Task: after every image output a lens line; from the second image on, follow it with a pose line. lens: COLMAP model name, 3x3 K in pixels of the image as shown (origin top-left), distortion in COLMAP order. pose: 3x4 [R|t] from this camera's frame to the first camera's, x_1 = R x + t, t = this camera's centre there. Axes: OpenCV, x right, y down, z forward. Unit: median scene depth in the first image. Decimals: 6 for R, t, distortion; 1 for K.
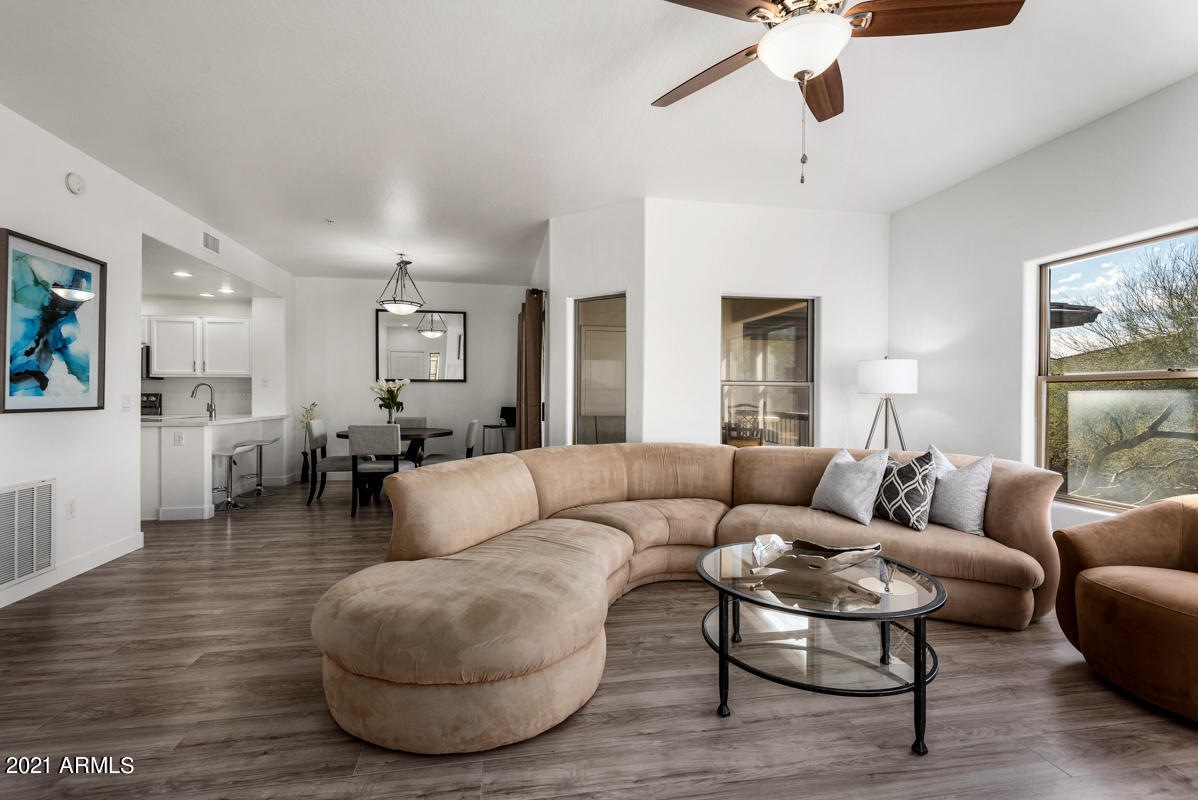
lens RADIAL K [[563.1, 0, 601.1], [0, 563.1, 396.0], [0, 0, 1]] dist [0.000361, -0.000300]
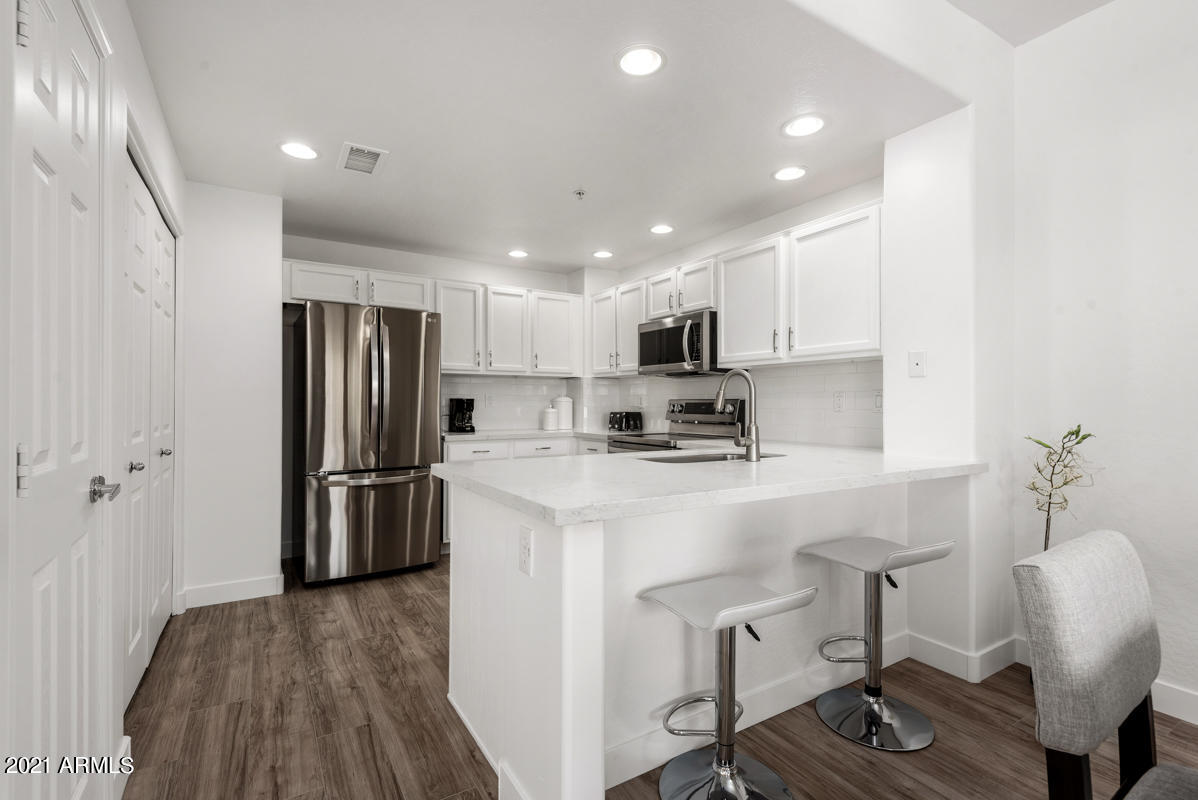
lens RADIAL K [[540.7, 0, 594.1], [0, 540.7, 400.8], [0, 0, 1]] dist [0.003680, -0.000313]
pose [[0.346764, -0.005778, -0.937935, -0.363298], [-0.001011, 0.999978, -0.006534, 0.000763], [0.937952, 0.003214, 0.346750, 0.724573]]
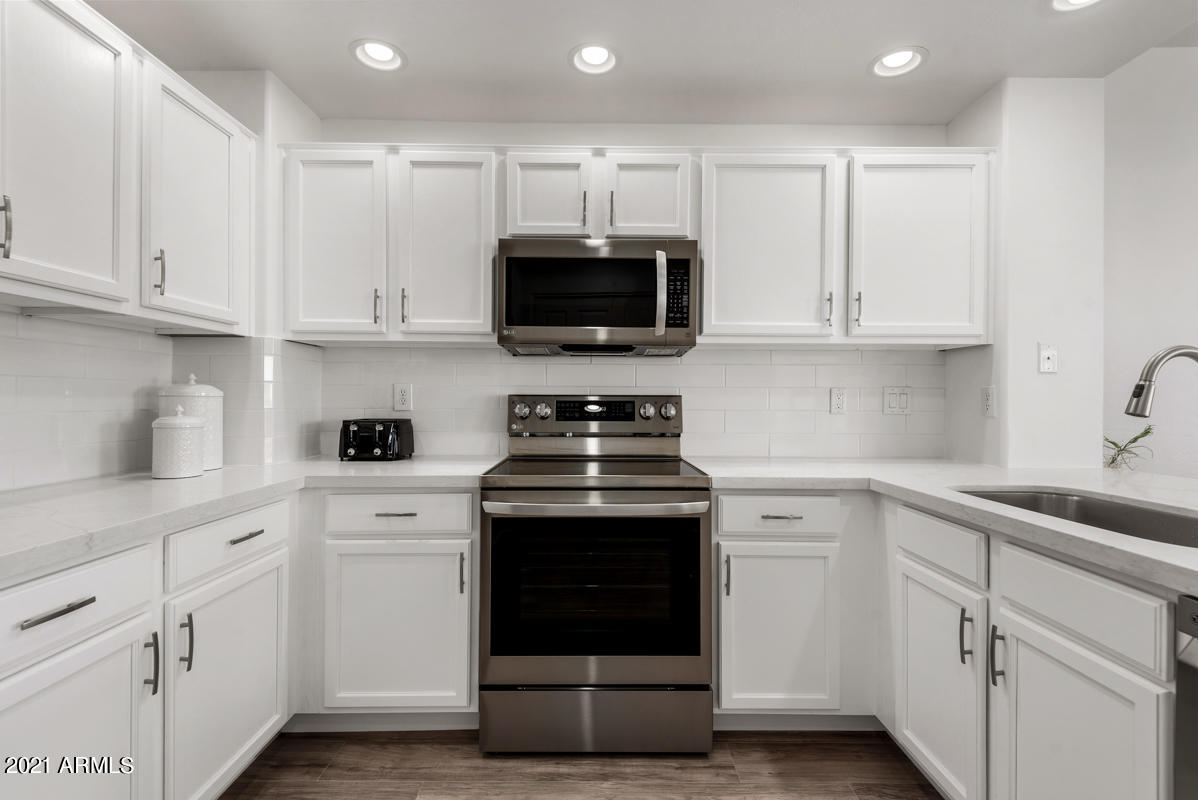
lens RADIAL K [[622.8, 0, 599.0], [0, 622.8, 400.0], [0, 0, 1]] dist [0.031184, -0.000023]
pose [[0.982361, 0.004282, -0.186946, -0.806700], [-0.003848, 0.999989, 0.002686, -0.002724], [0.186956, -0.001919, 0.982366, 0.655594]]
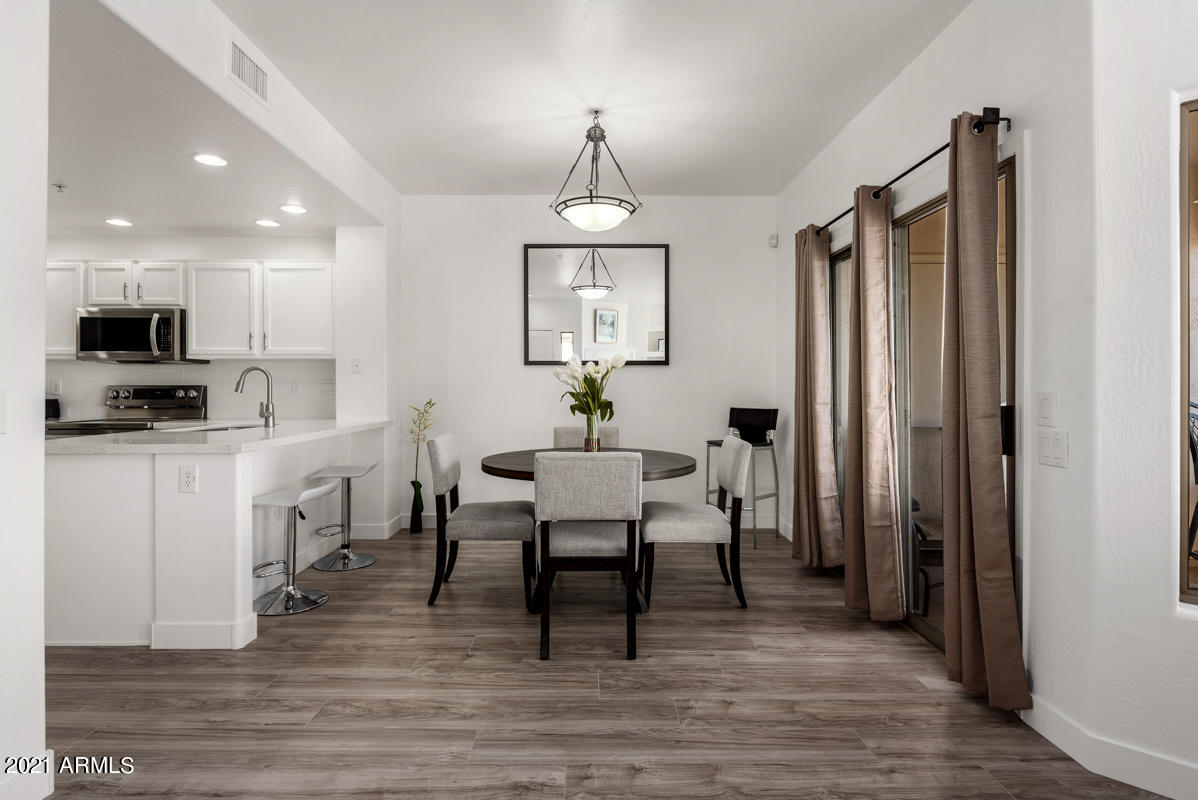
lens RADIAL K [[638.2, 0, 590.9], [0, 638.2, 385.4], [0, 0, 1]] dist [0.002885, 0.000202]
pose [[0.981851, -0.003558, -0.189622, -0.231516], [0.002850, 0.999988, -0.004006, -0.000403], [0.189634, 0.003393, 0.981849, 0.396981]]
